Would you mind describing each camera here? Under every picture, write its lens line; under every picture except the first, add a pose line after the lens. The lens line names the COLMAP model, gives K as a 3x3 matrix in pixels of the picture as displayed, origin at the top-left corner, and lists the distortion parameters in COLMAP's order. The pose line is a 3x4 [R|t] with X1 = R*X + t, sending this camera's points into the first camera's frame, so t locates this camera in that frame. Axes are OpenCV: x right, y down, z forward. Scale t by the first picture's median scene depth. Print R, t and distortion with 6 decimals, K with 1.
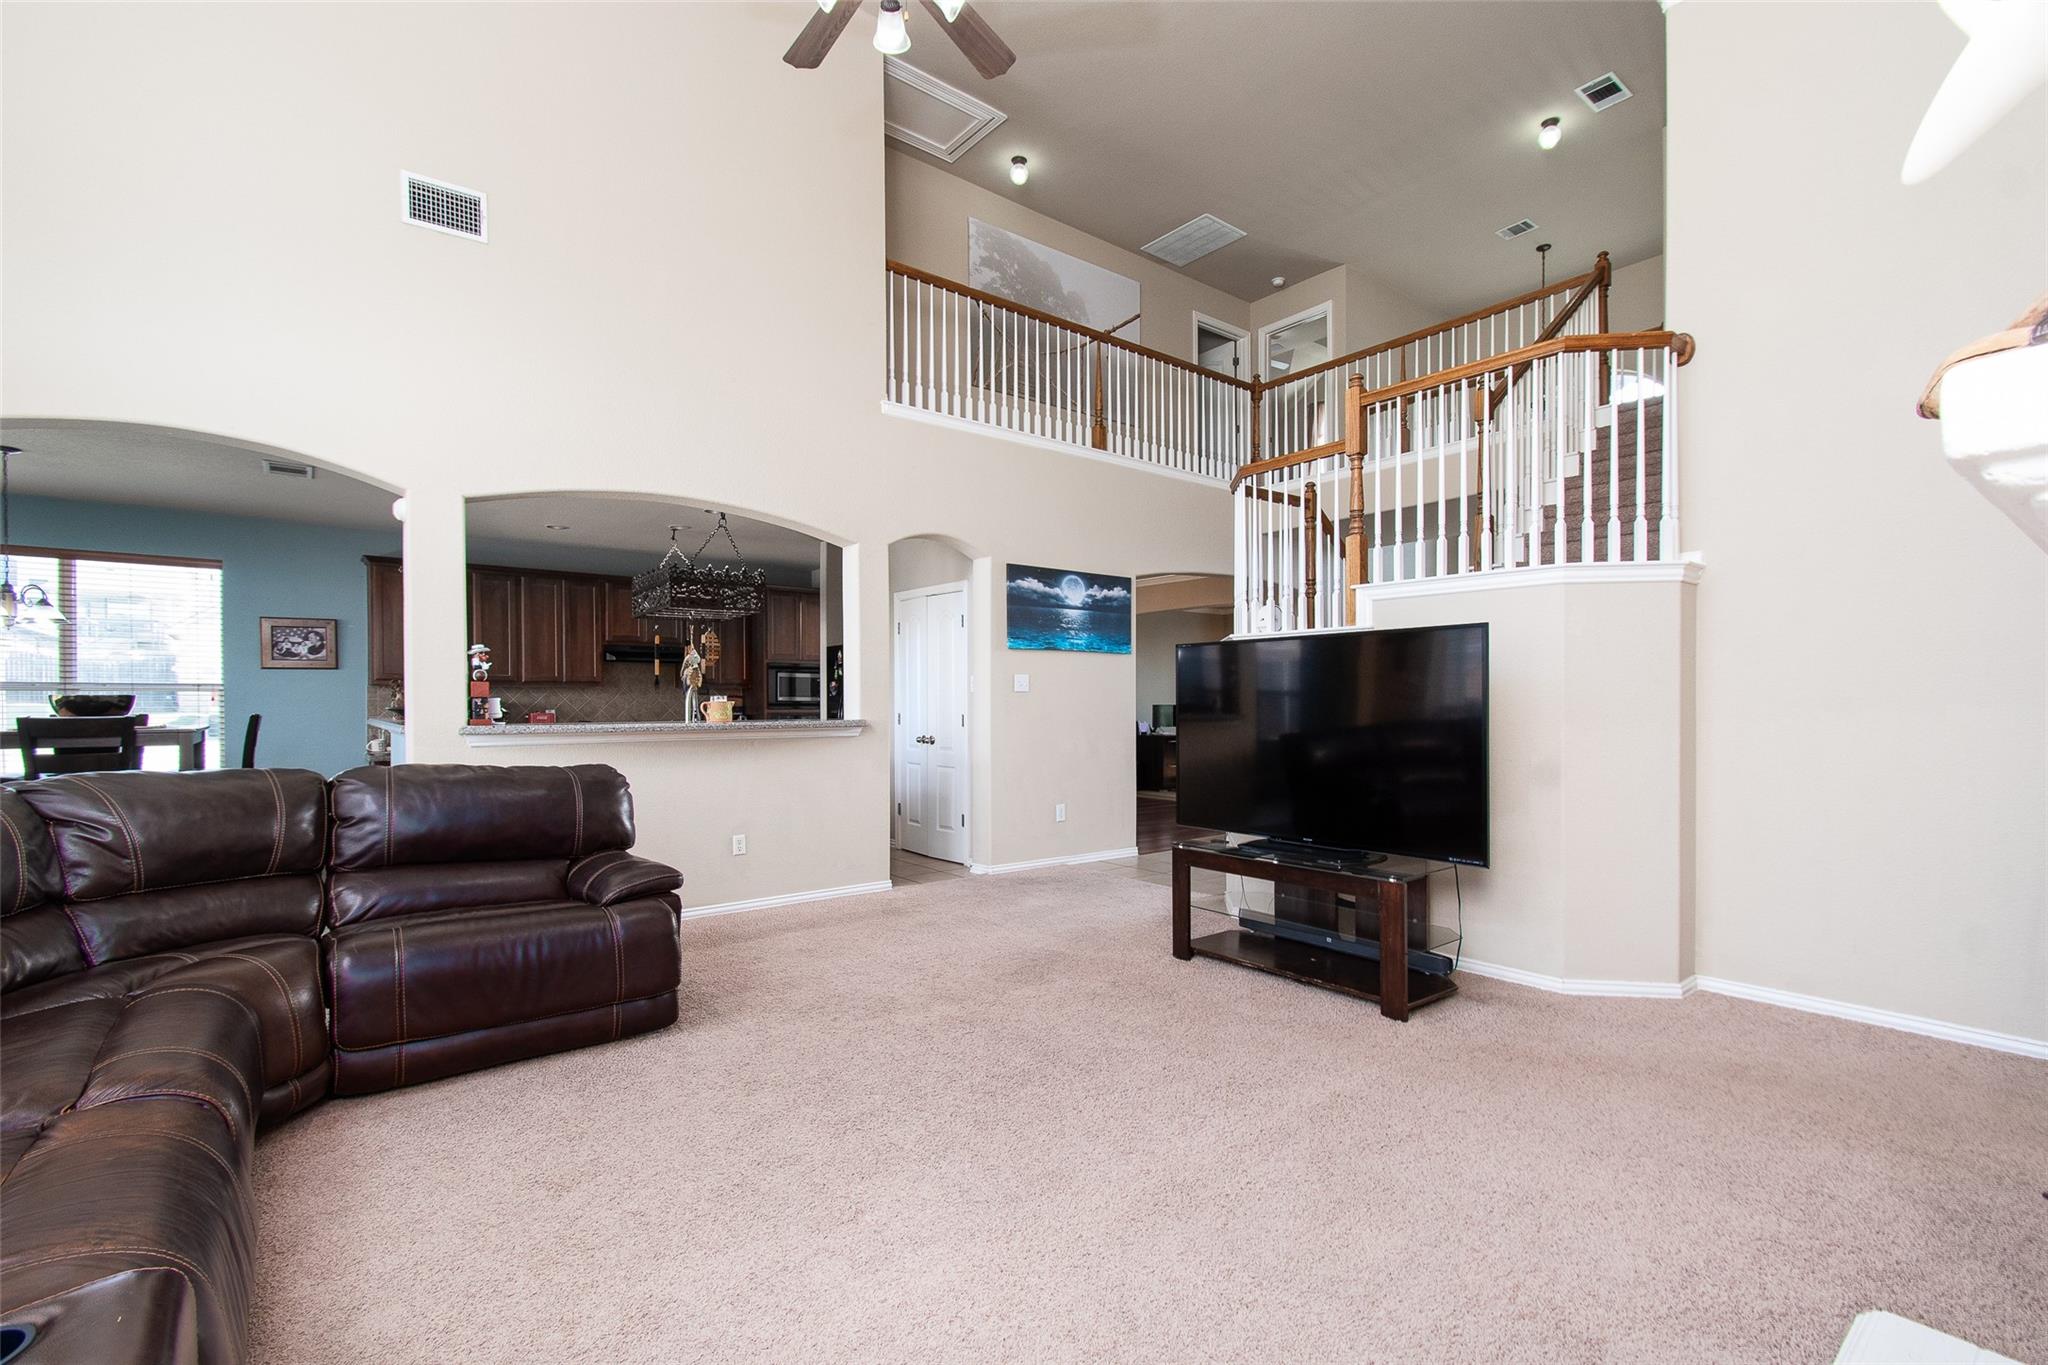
lens RADIAL K [[910.9, 0, 1037.1], [0, 910.9, 688.1], [0, 0, 1]] dist [0.002825, -0.003795]
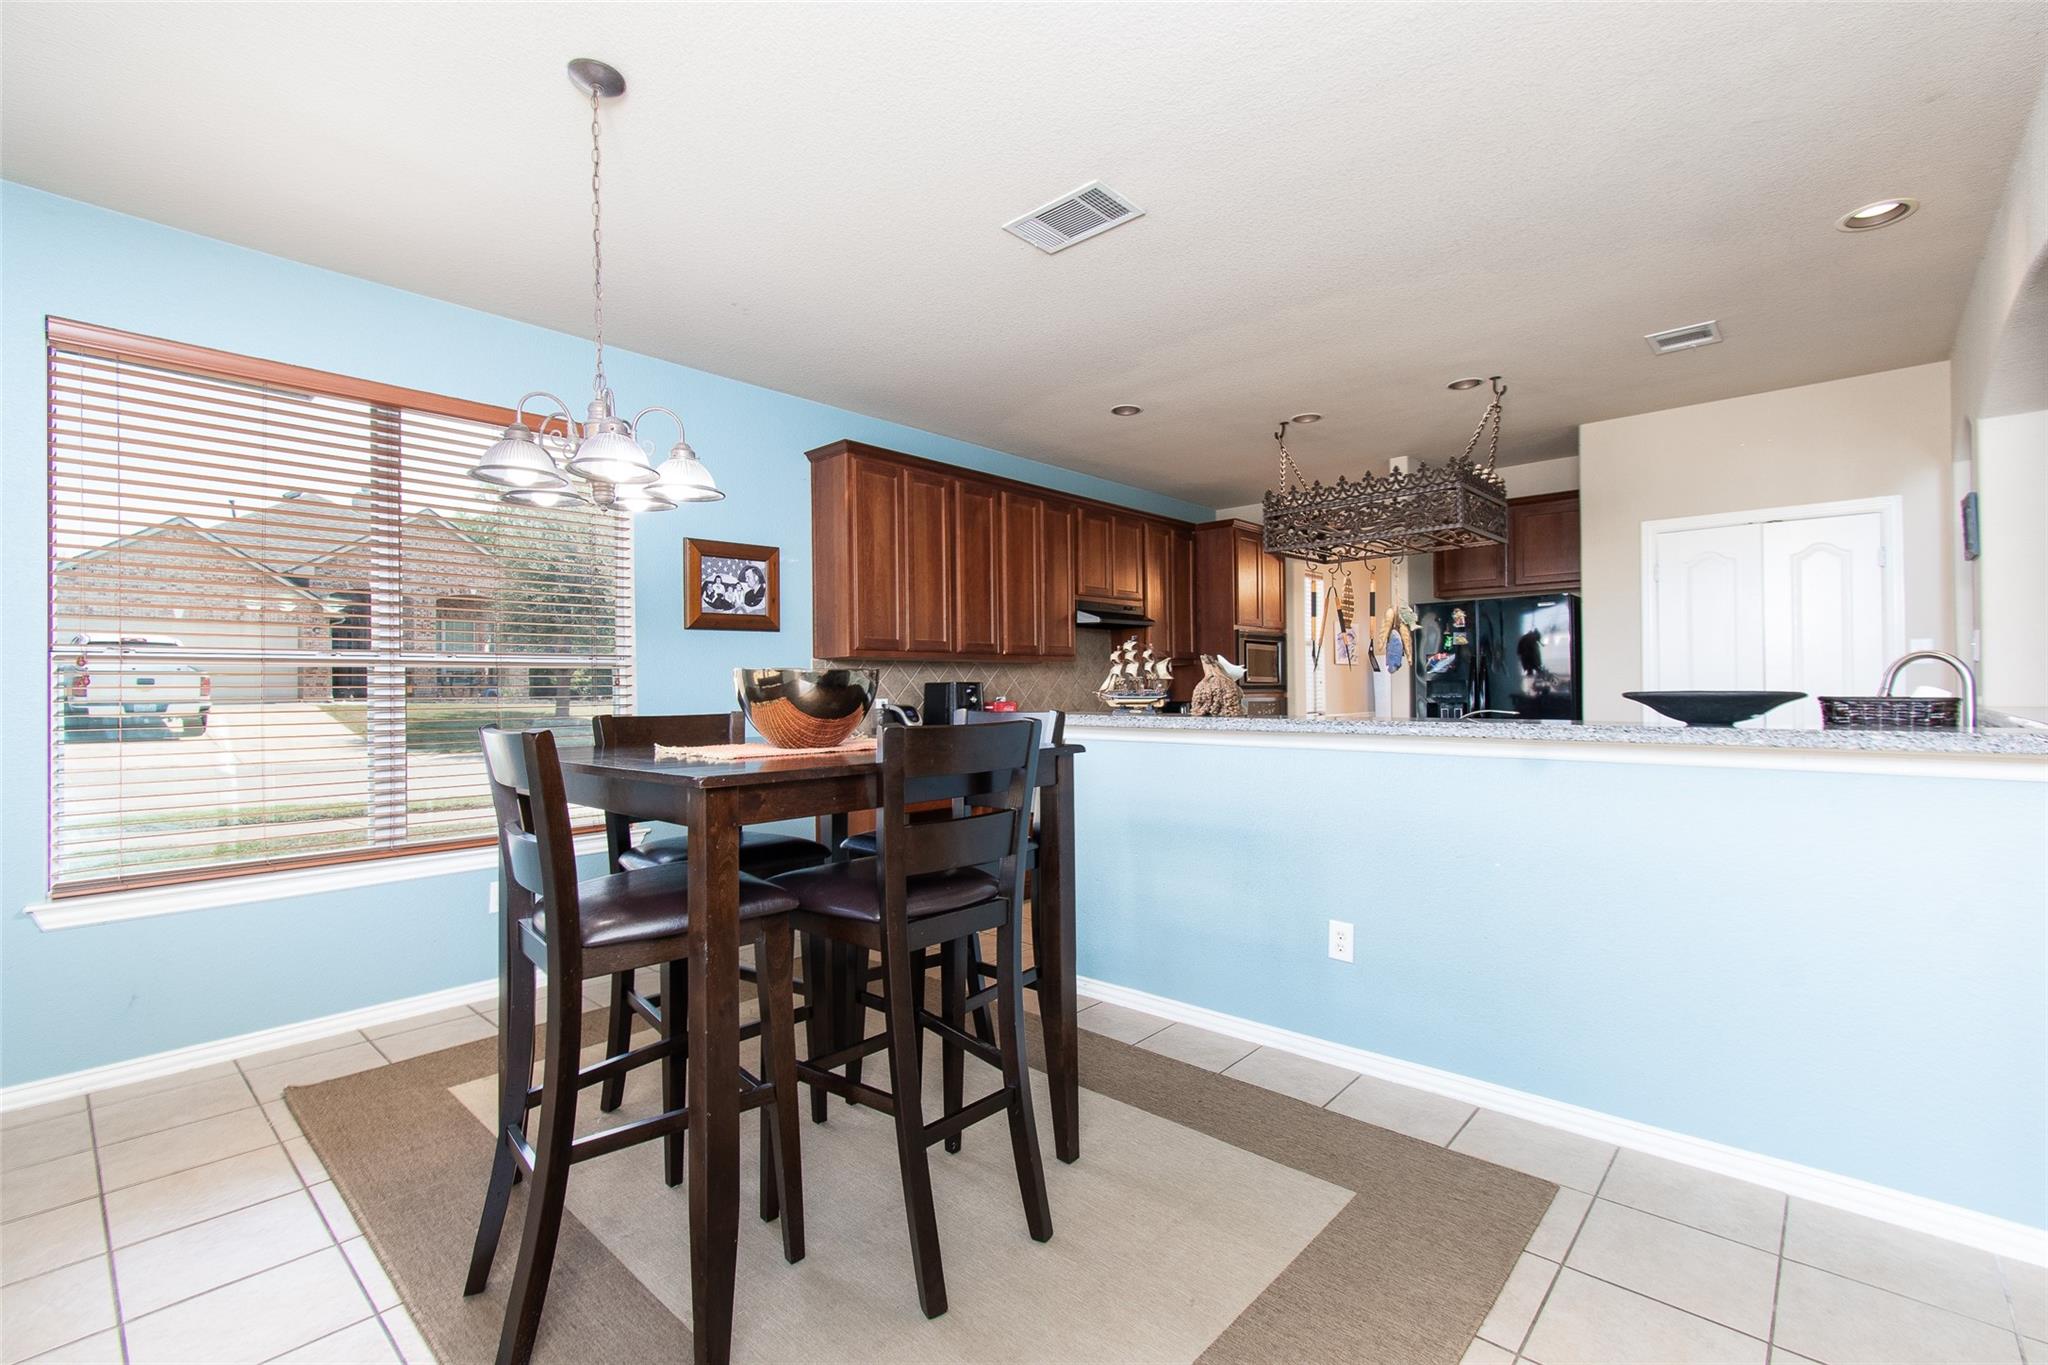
lens RADIAL K [[910.9, 0, 1028.9], [0, 910.9, 674.5], [0, 0, 1]] dist [0.002825, -0.003795]
pose [[0.989993, 0.000186, 0.141113, -0.702182], [-0.001270, 0.999970, 0.007593, 0.002712], [-0.141107, -0.007696, 0.989964, 0.394621]]
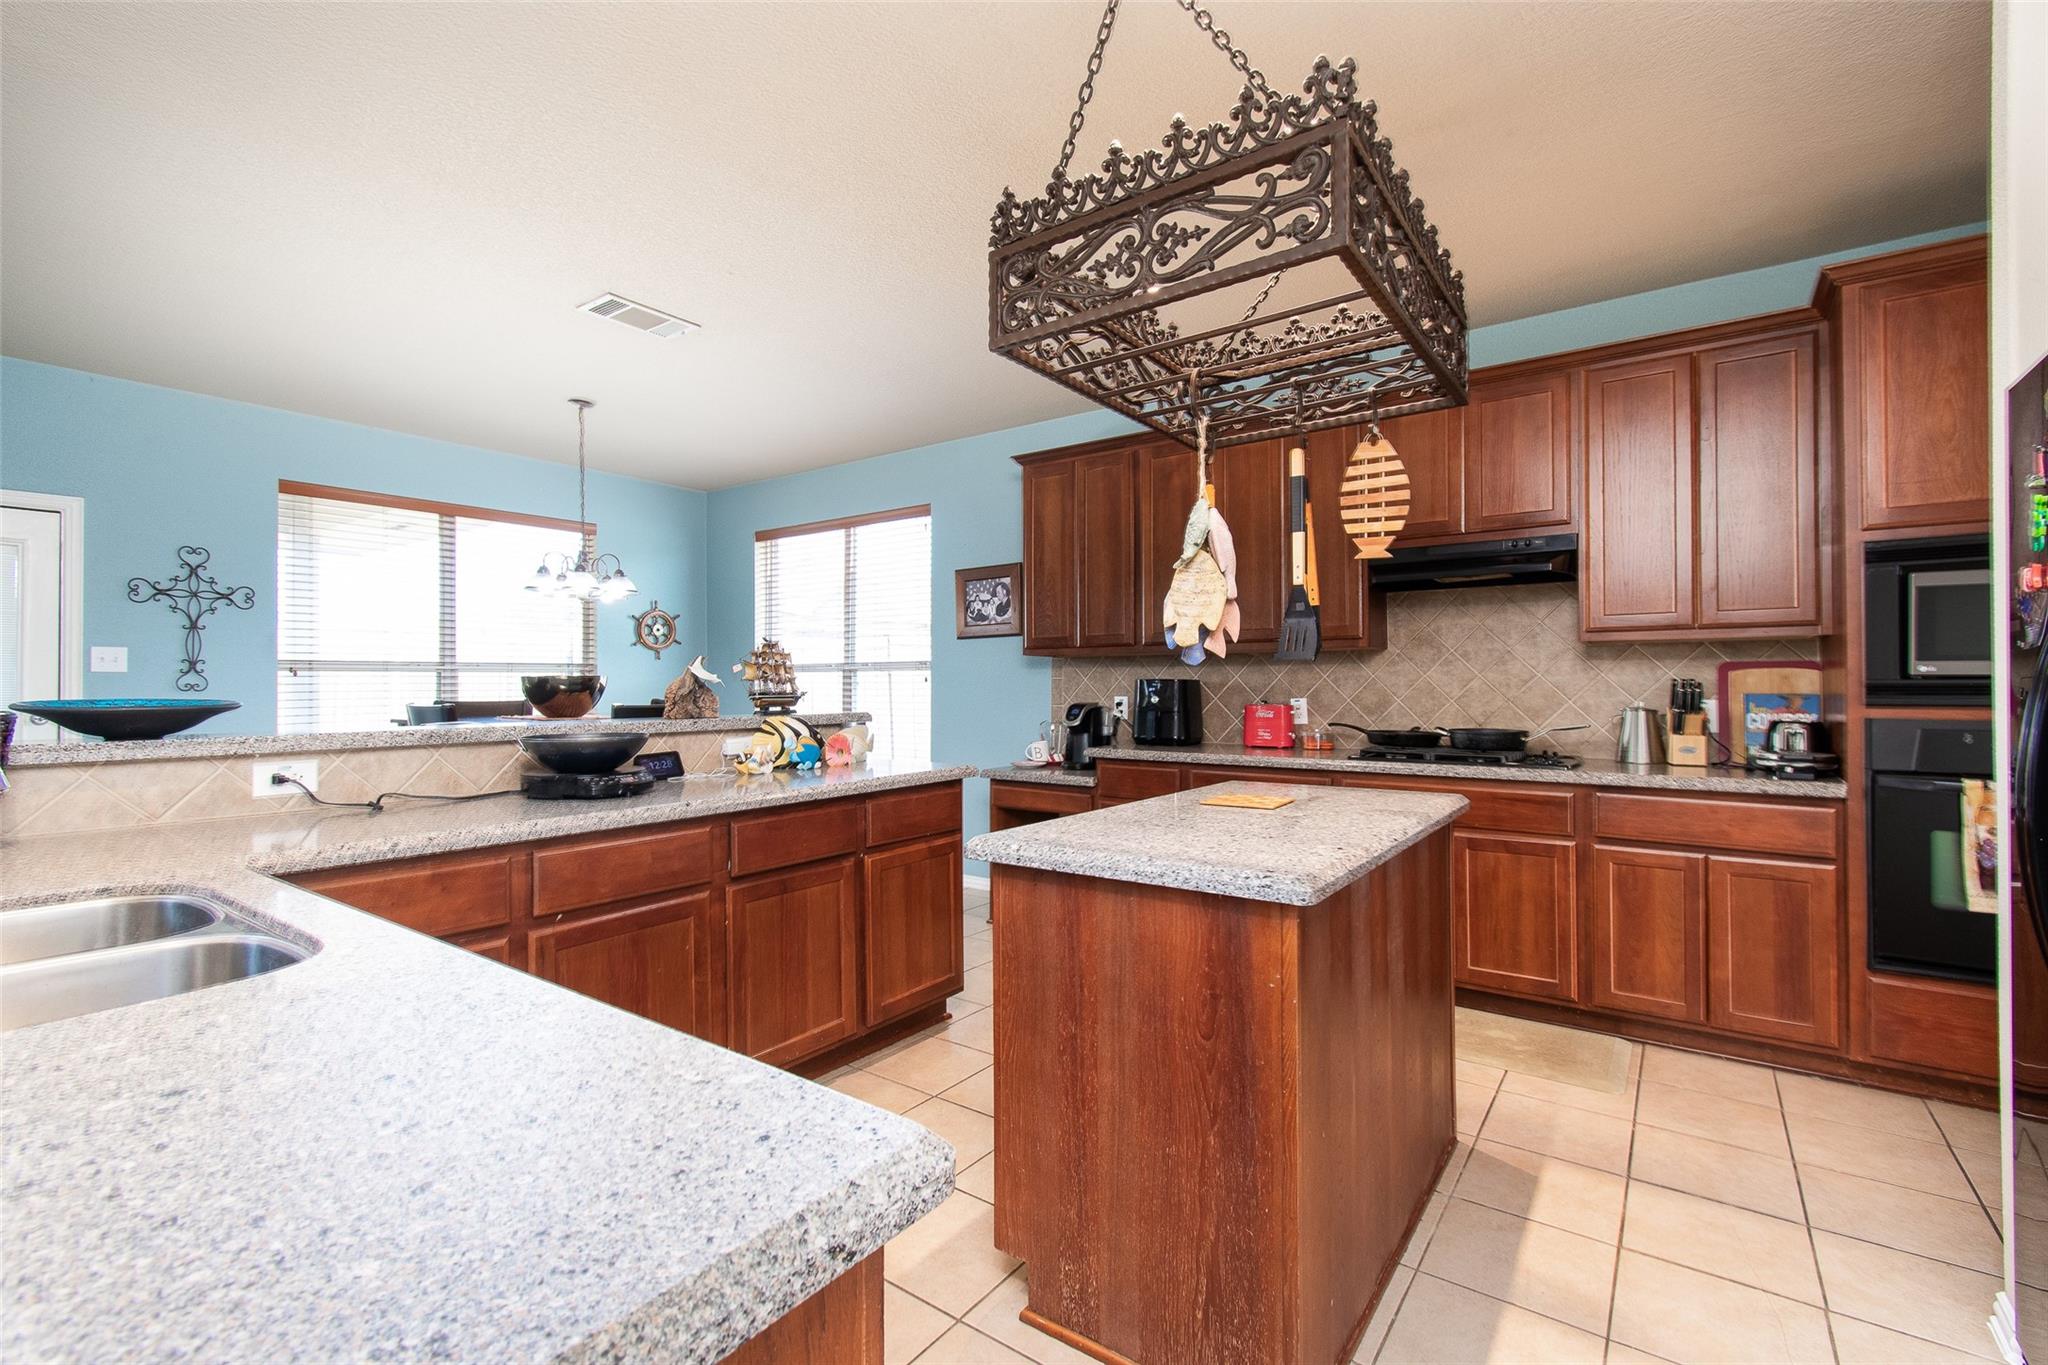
lens RADIAL K [[910.9, 0, 1031.7], [0, 910.9, 687.8], [0, 0, 1]] dist [0.002825, -0.003795]
pose [[0.268408, 0.006147, -0.963286, -0.116890], [0.018758, 0.999757, 0.011607, 0.010495], [0.963123, -0.021184, 0.268228, 0.837129]]
